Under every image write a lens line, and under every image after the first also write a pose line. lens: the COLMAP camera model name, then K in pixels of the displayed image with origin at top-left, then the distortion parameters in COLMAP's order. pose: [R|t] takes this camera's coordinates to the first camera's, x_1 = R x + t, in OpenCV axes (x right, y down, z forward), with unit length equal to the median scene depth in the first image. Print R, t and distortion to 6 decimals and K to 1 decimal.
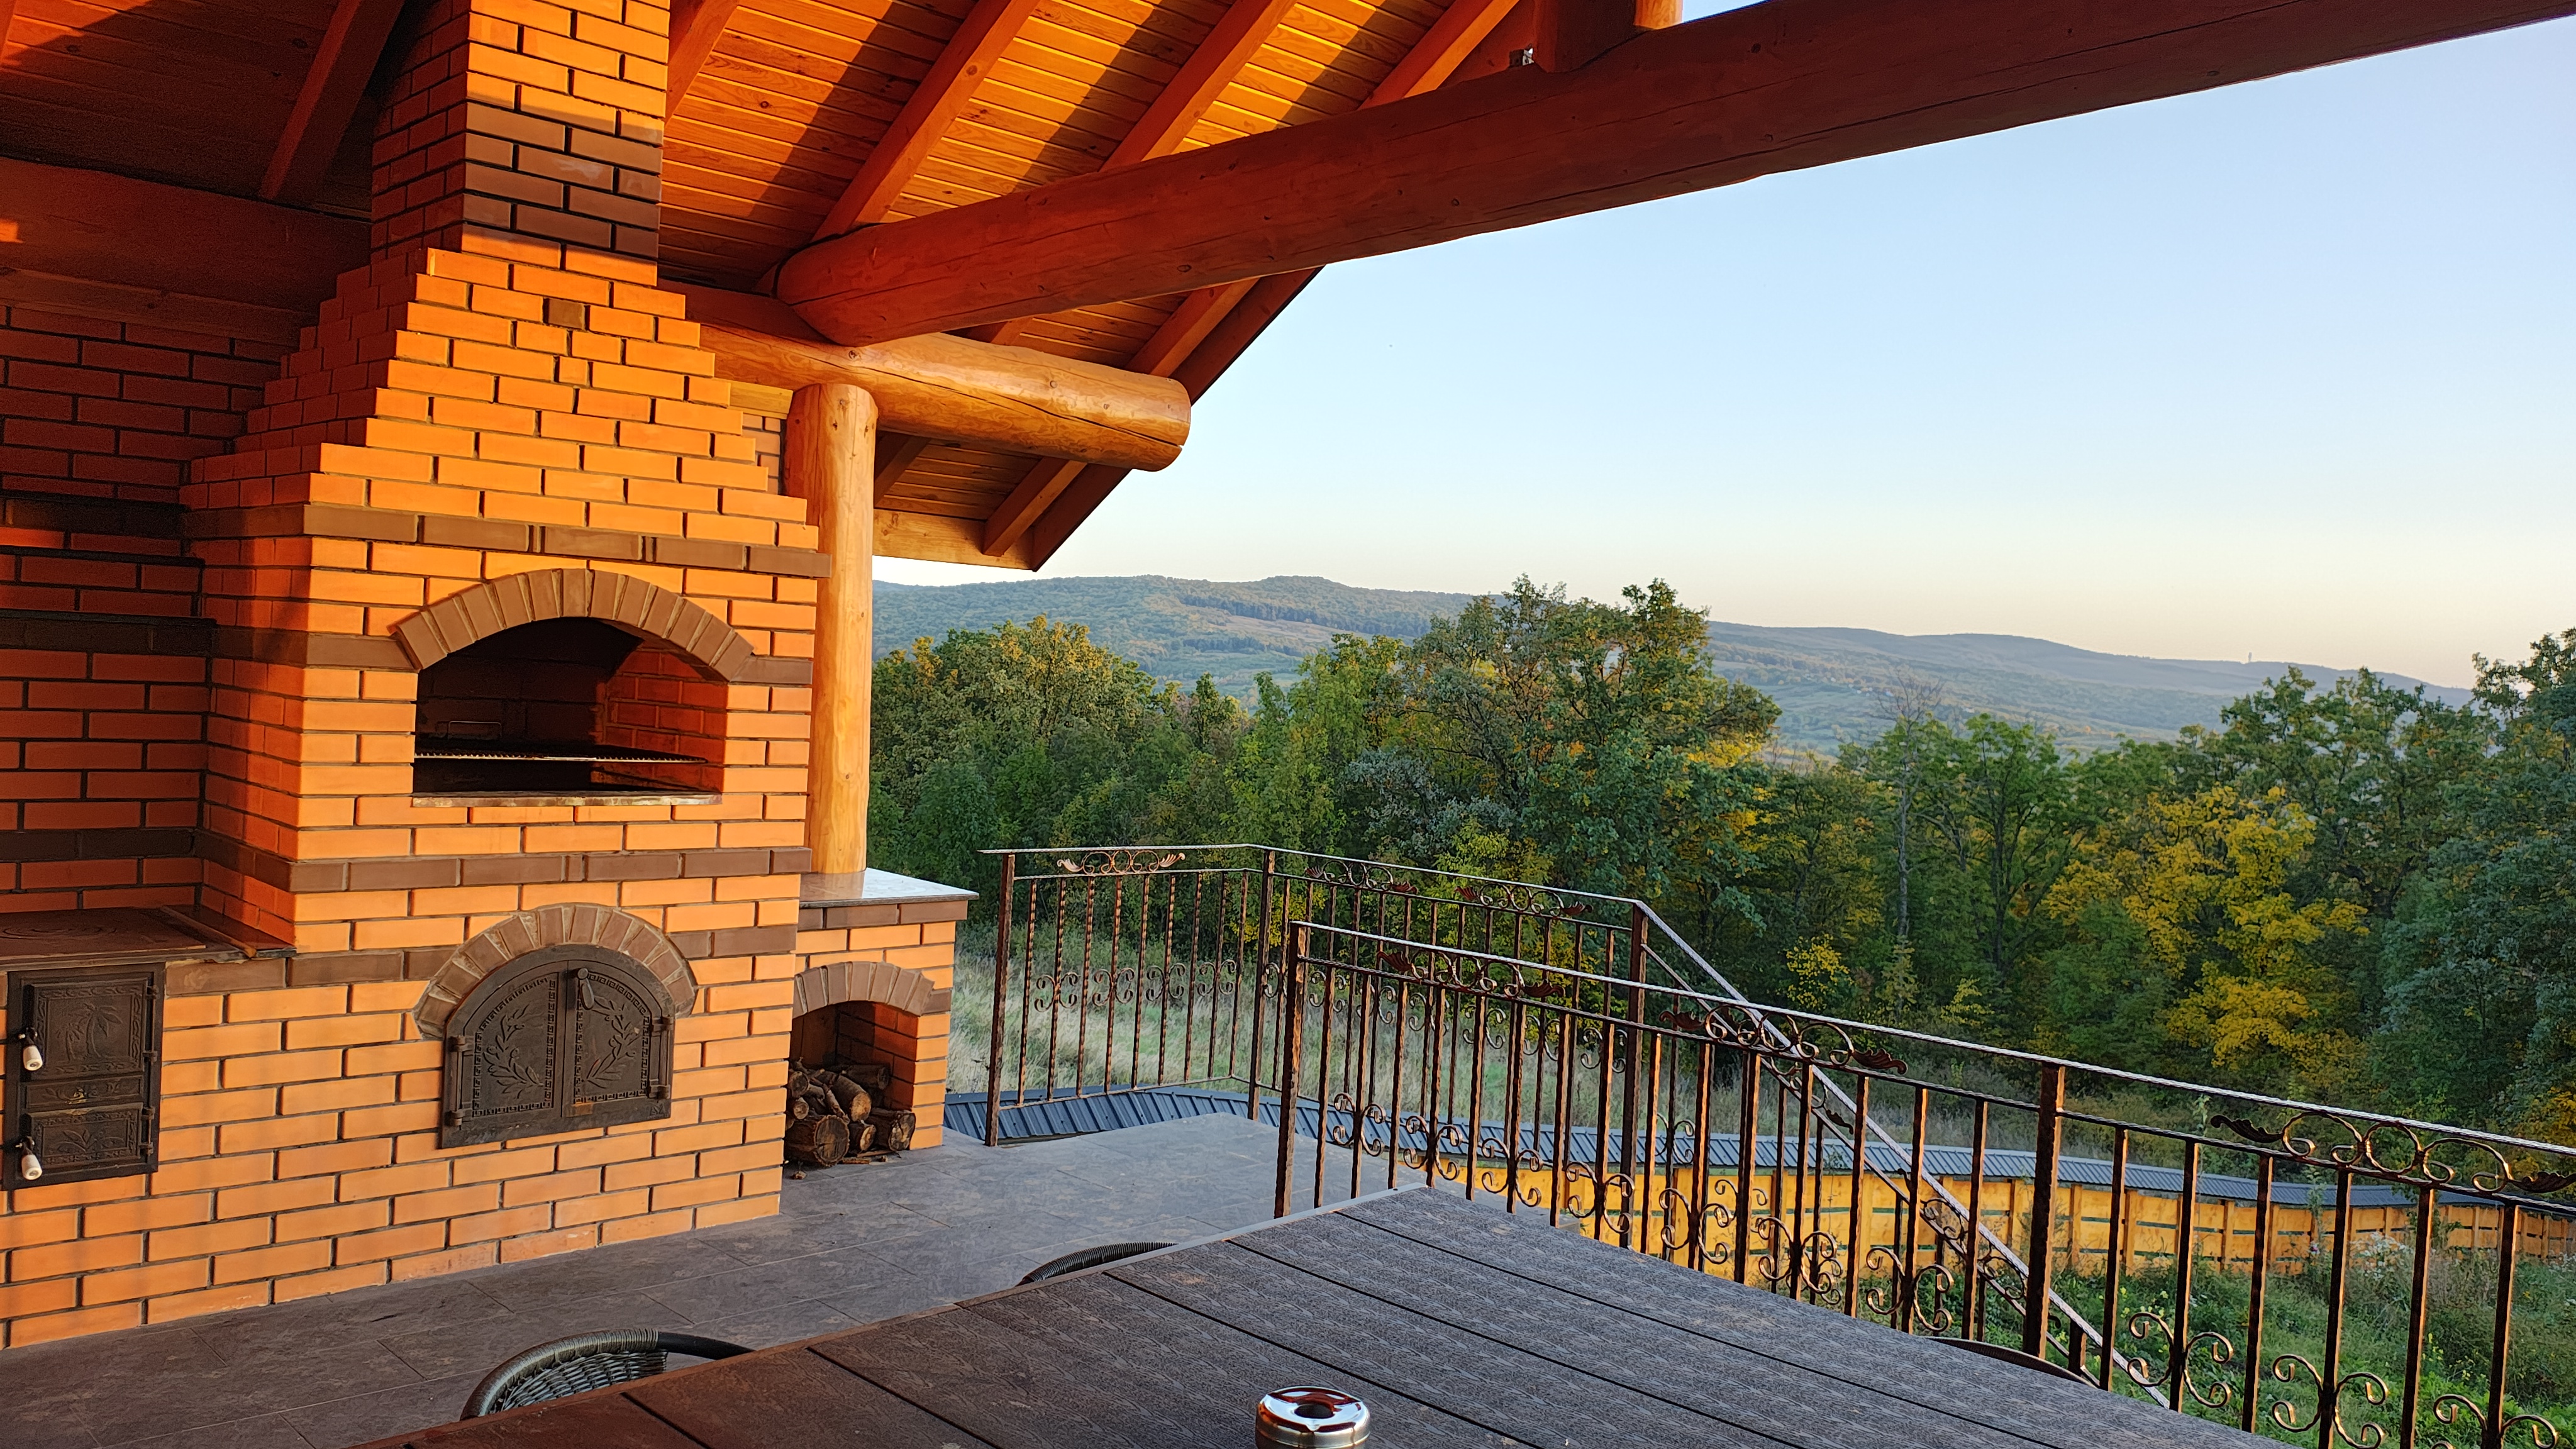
lens RADIAL K [[1899.2, 0, 1284.7], [0, 1899.2, 729.0], [0, 0, 1]] dist [0.029485, -0.073661]
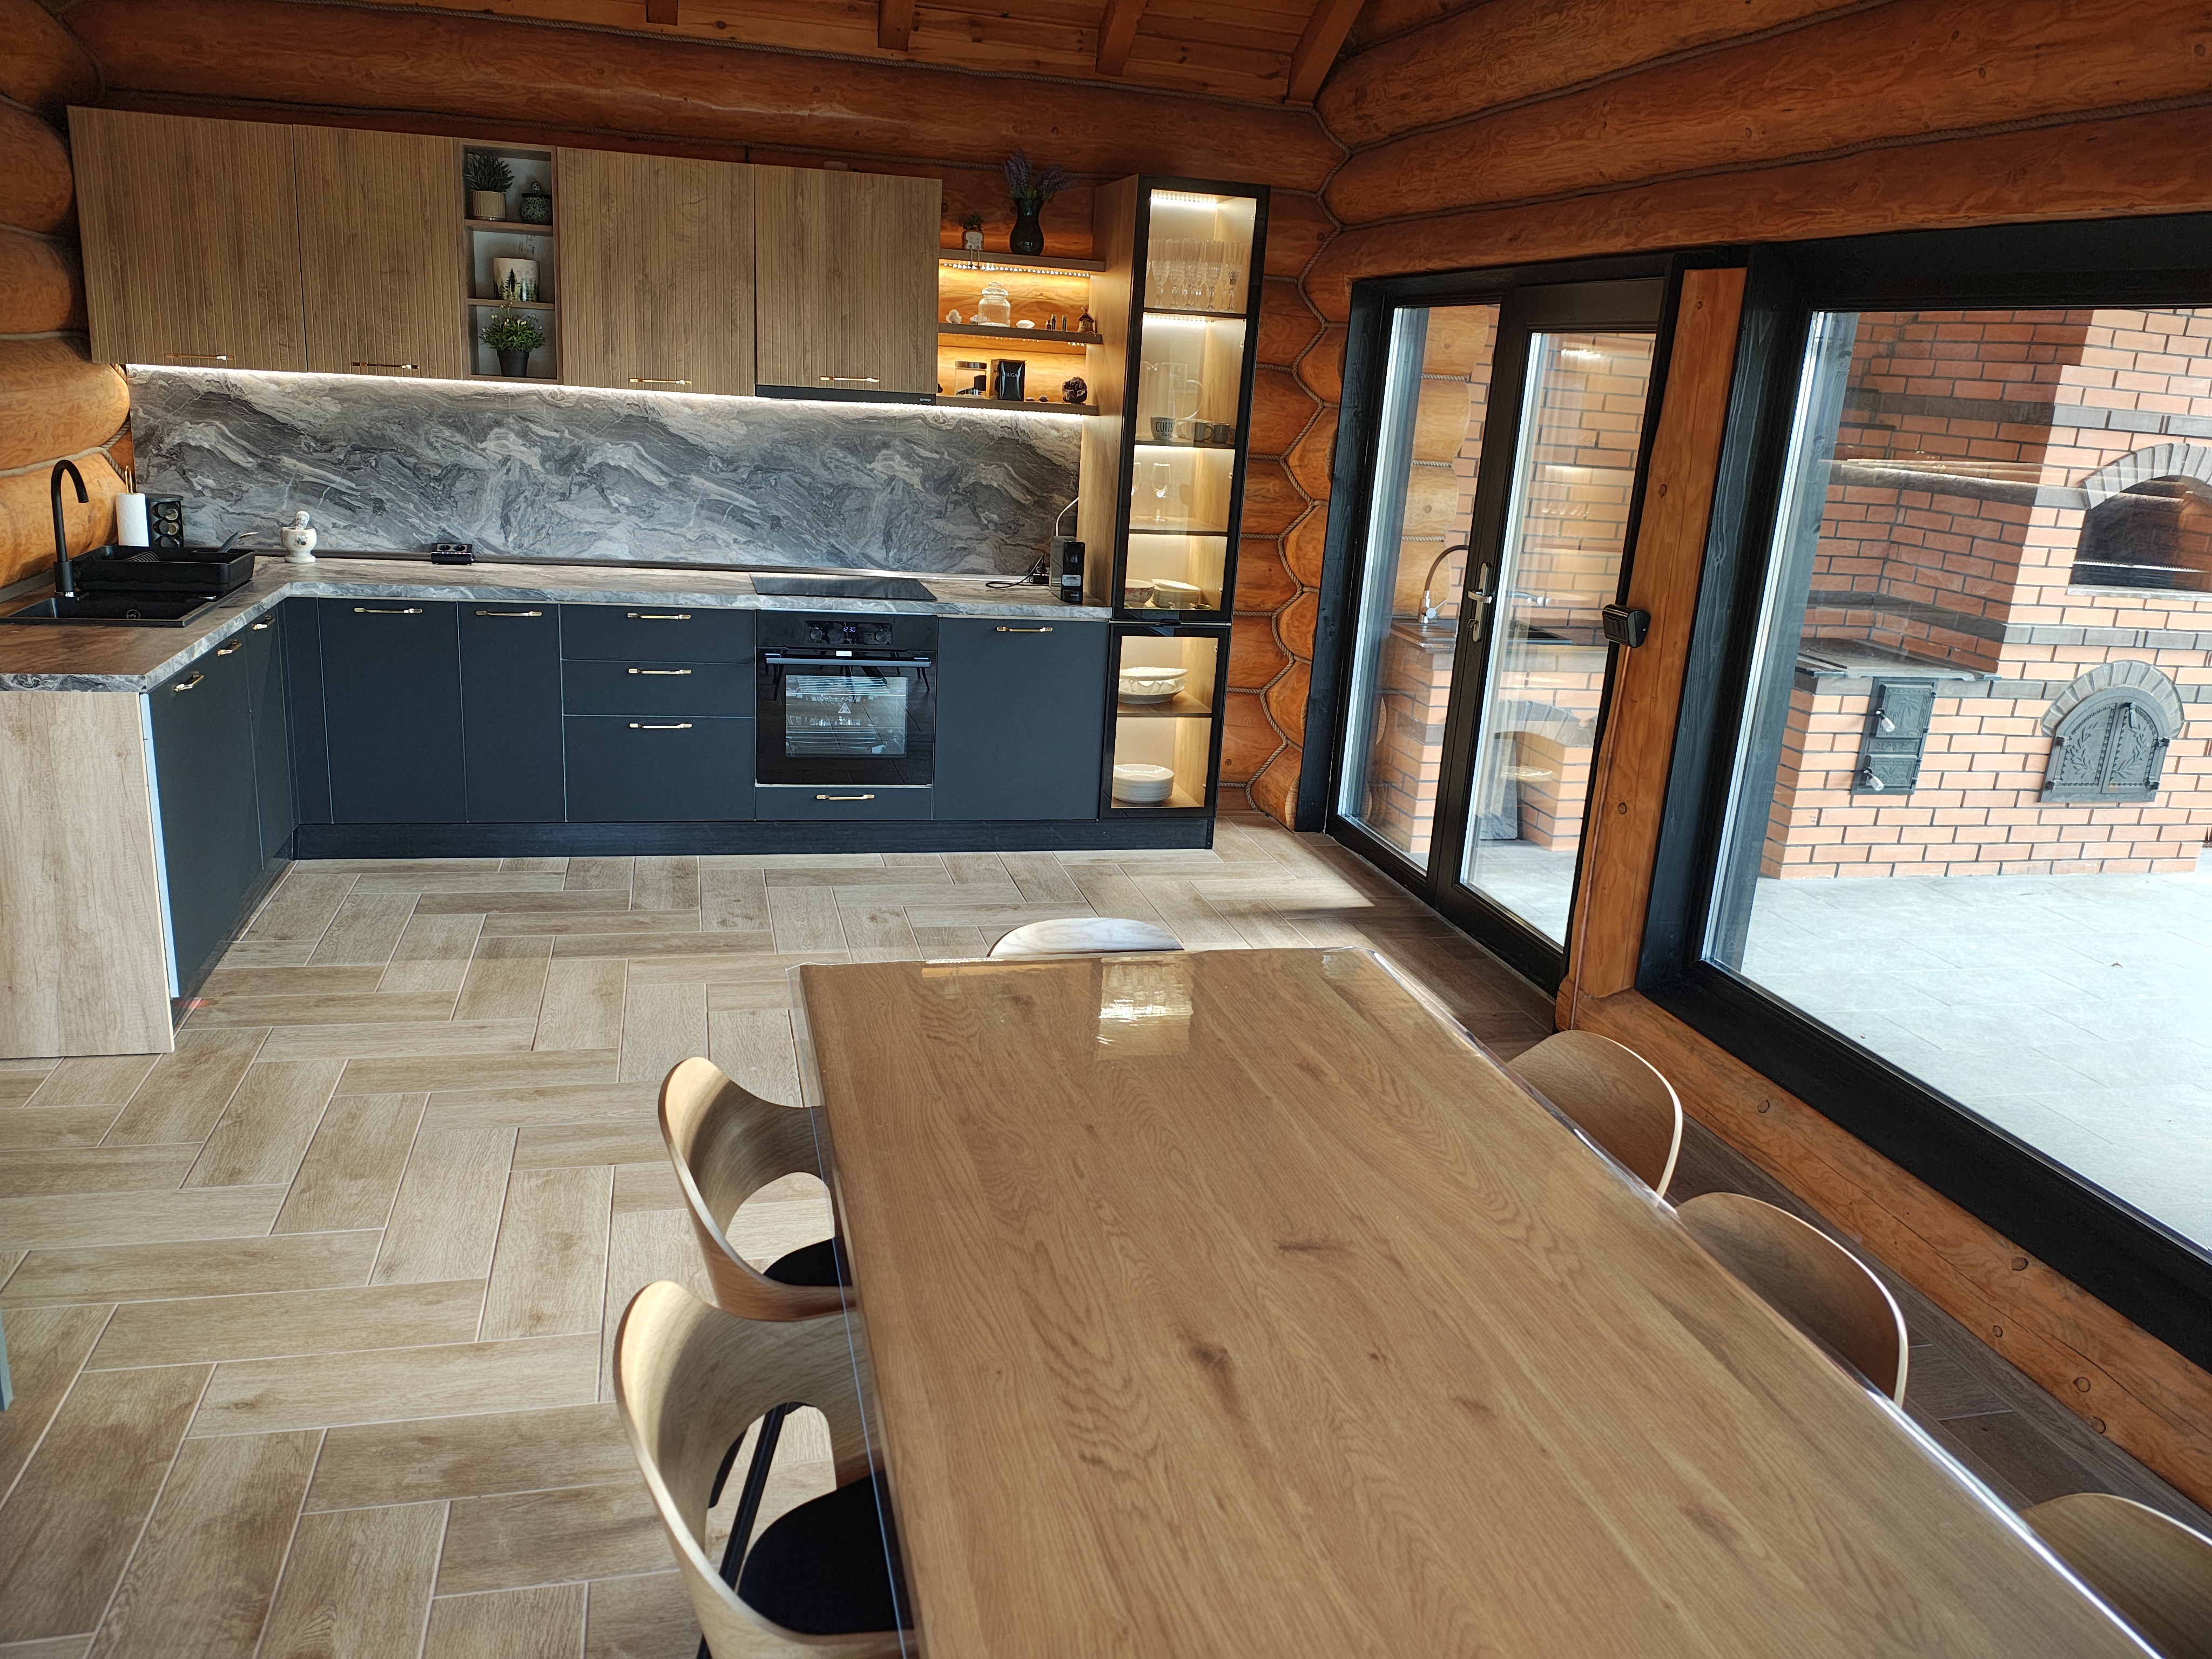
lens RADIAL K [[1622.7, 0, 1105.3], [0, 1622.7, 833.3], [0, 0, 1]] dist [-0.010389, -0.004967]
pose [[0.869546, 0.147747, -0.471234, -0.487974], [-0.040063, 0.972158, 0.230876, -0.046095], [0.492225, -0.181878, 0.851255, -0.610261]]
